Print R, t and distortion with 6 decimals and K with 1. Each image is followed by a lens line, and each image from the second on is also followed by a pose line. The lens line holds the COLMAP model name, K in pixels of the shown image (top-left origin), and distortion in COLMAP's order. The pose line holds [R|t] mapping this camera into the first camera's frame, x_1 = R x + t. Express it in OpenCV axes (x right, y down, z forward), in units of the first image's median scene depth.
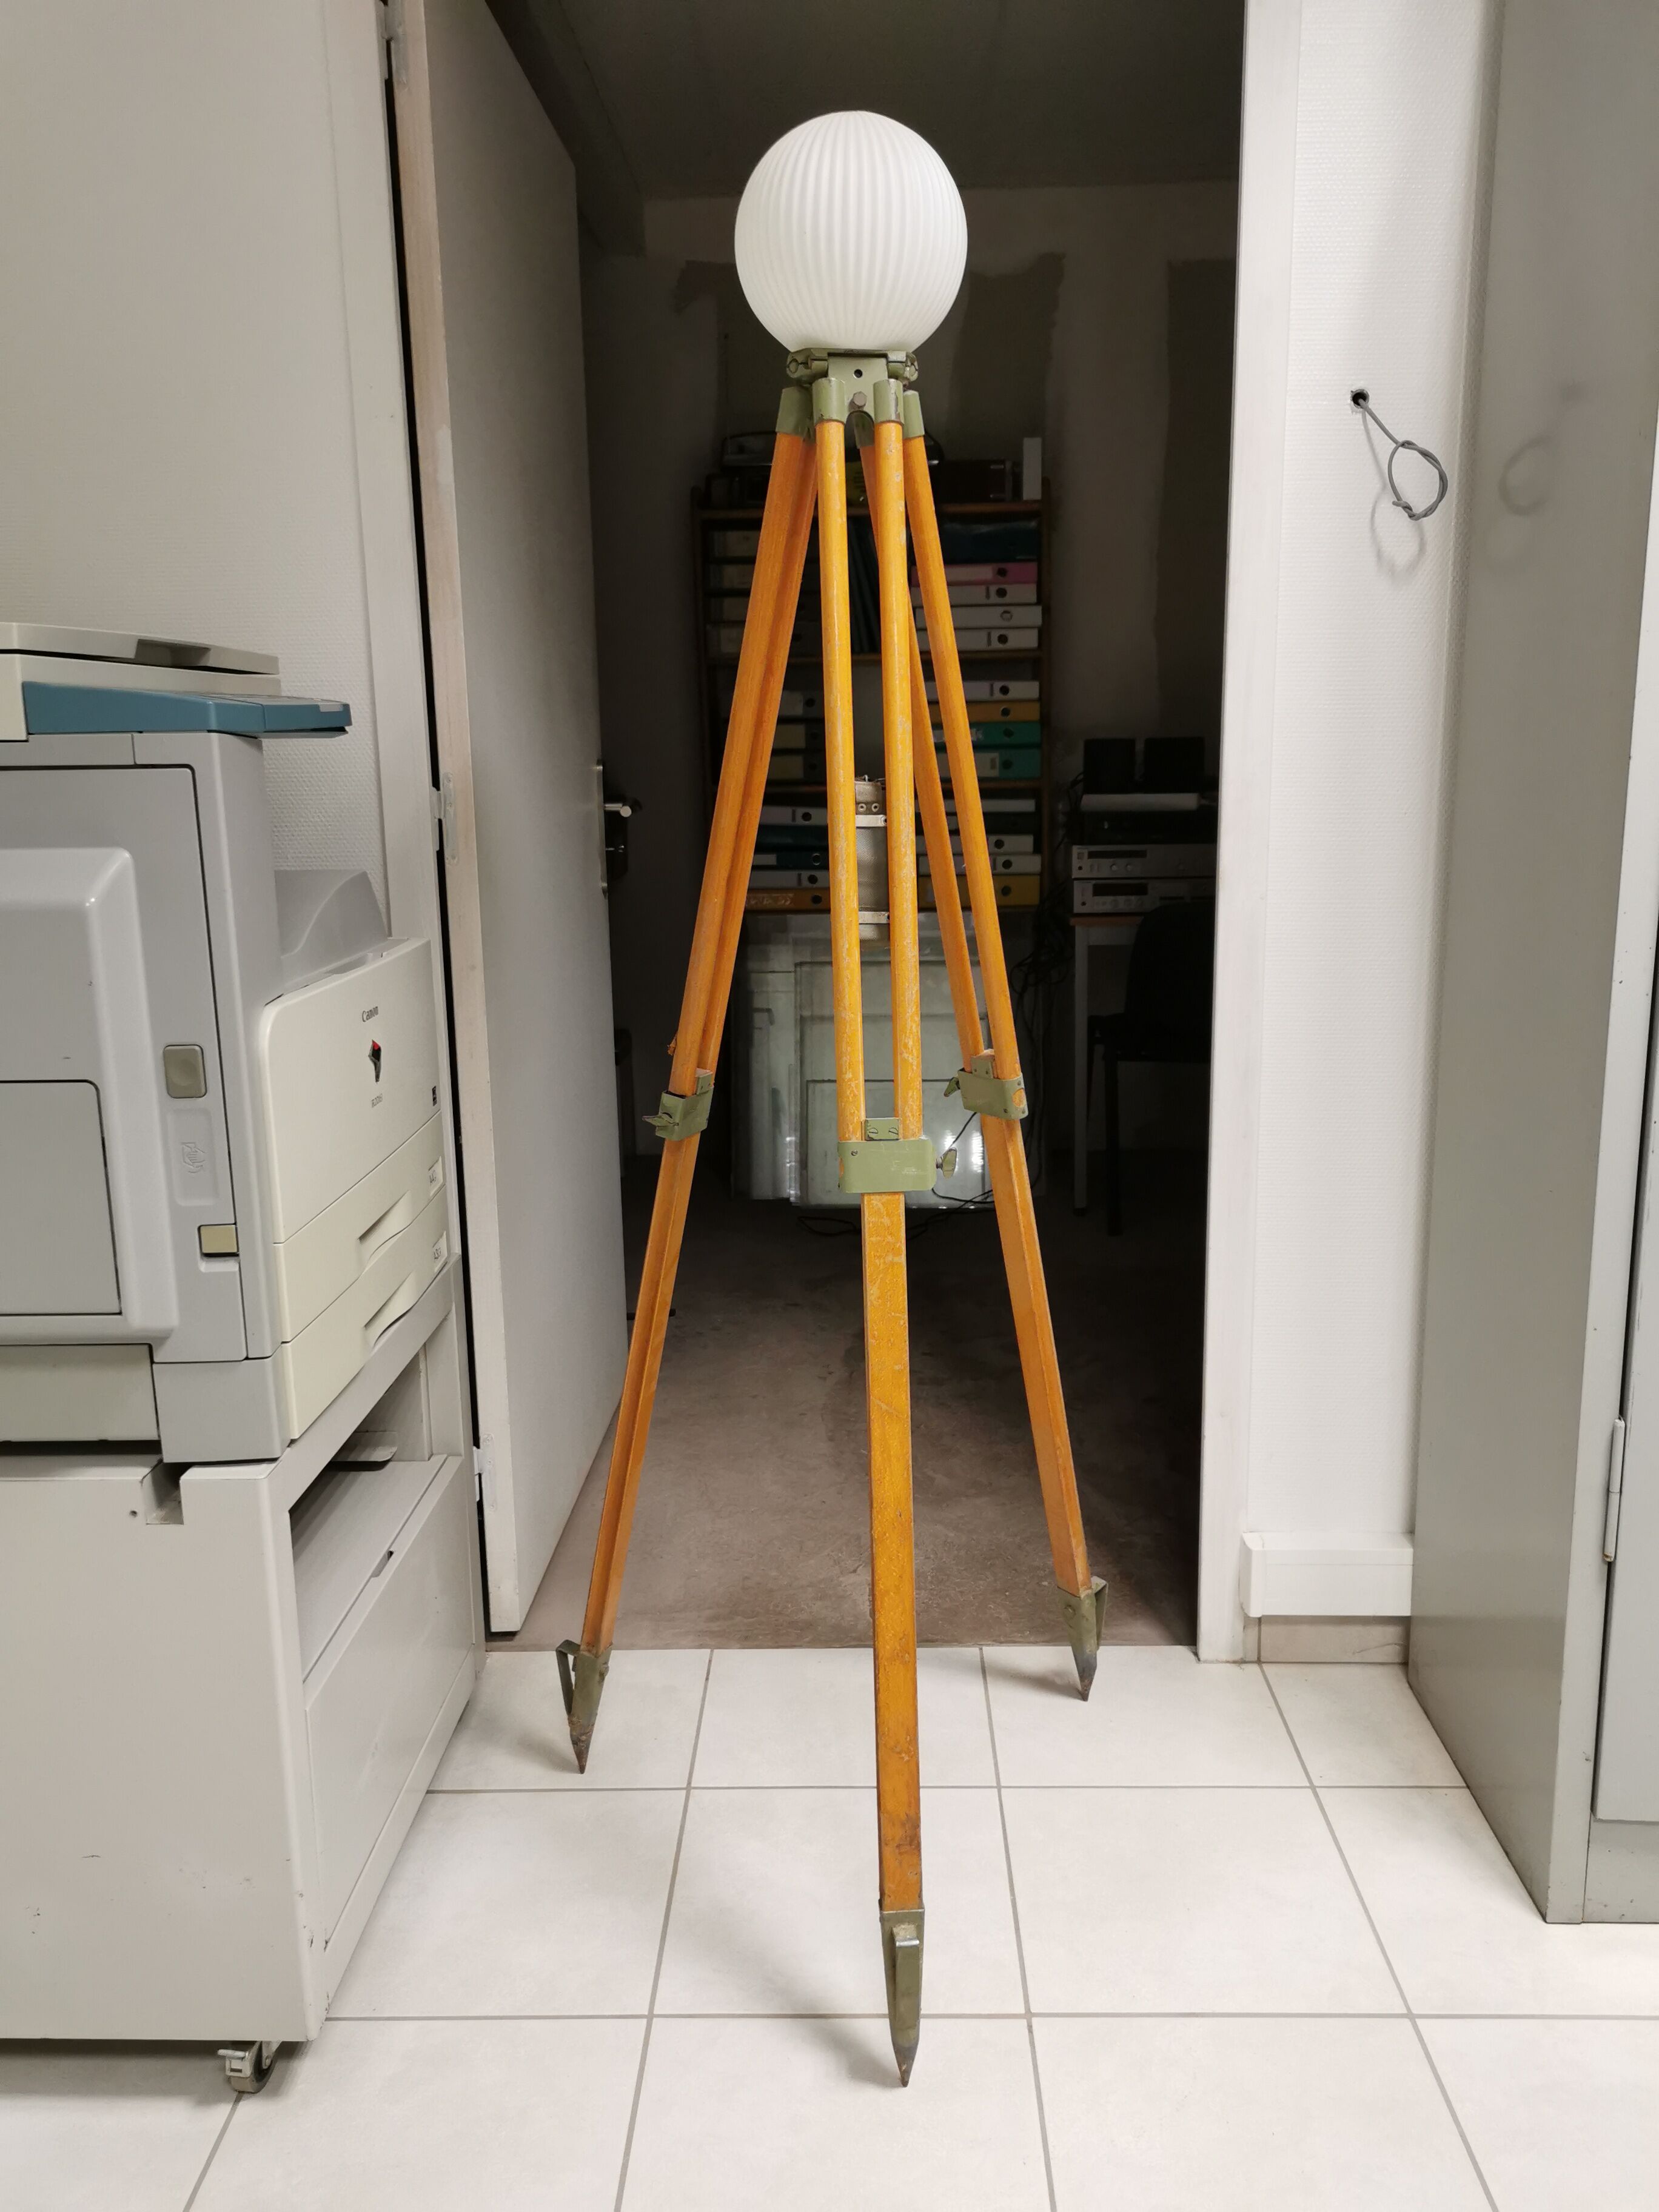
lens RADIAL K [[1758.8, 0, 829.5], [0, 1758.8, 1106.0], [0, 0, 1]] dist [0.012727, -0.000166]
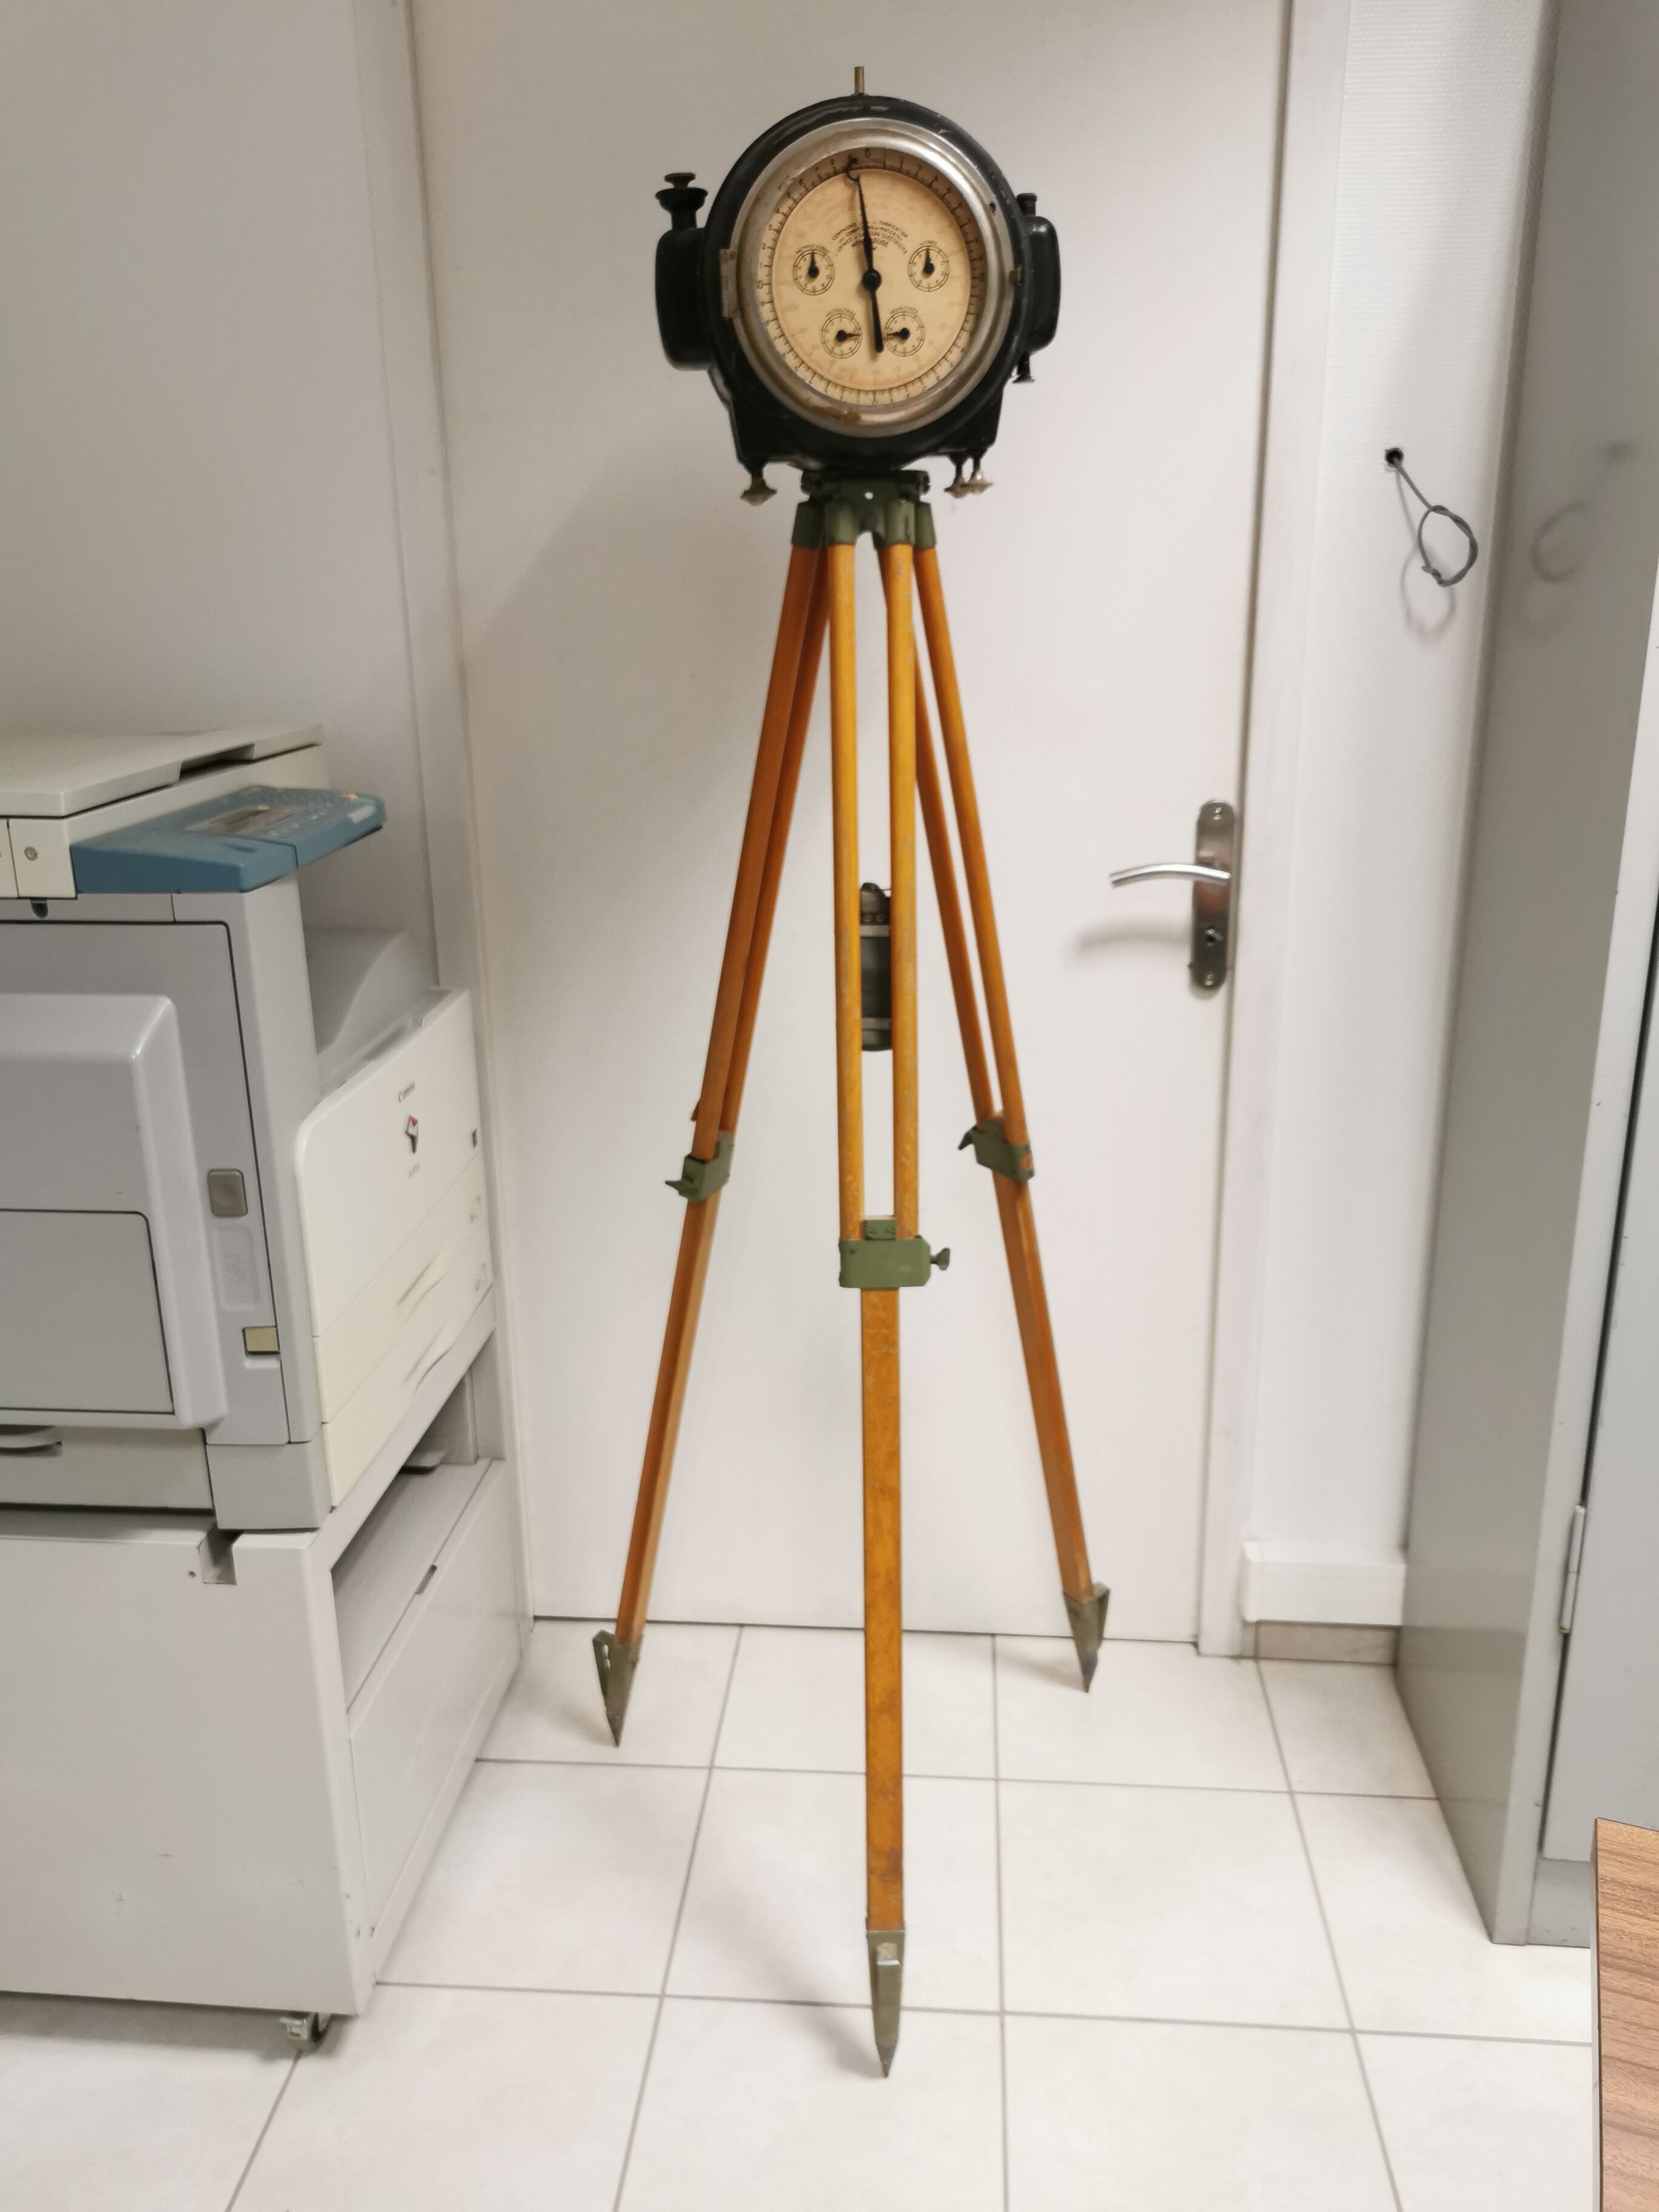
lens RADIAL K [[1761.7, 0, 829.5], [0, 1761.7, 1106.0], [0, 0, 1]] dist [-0.001683, 0.001373]
pose [[0.998383, 0.020337, -0.053078, 0.052042], [-0.015146, 0.995224, 0.096433, -0.154787], [0.054785, -0.095473, 0.993923, -0.045089]]
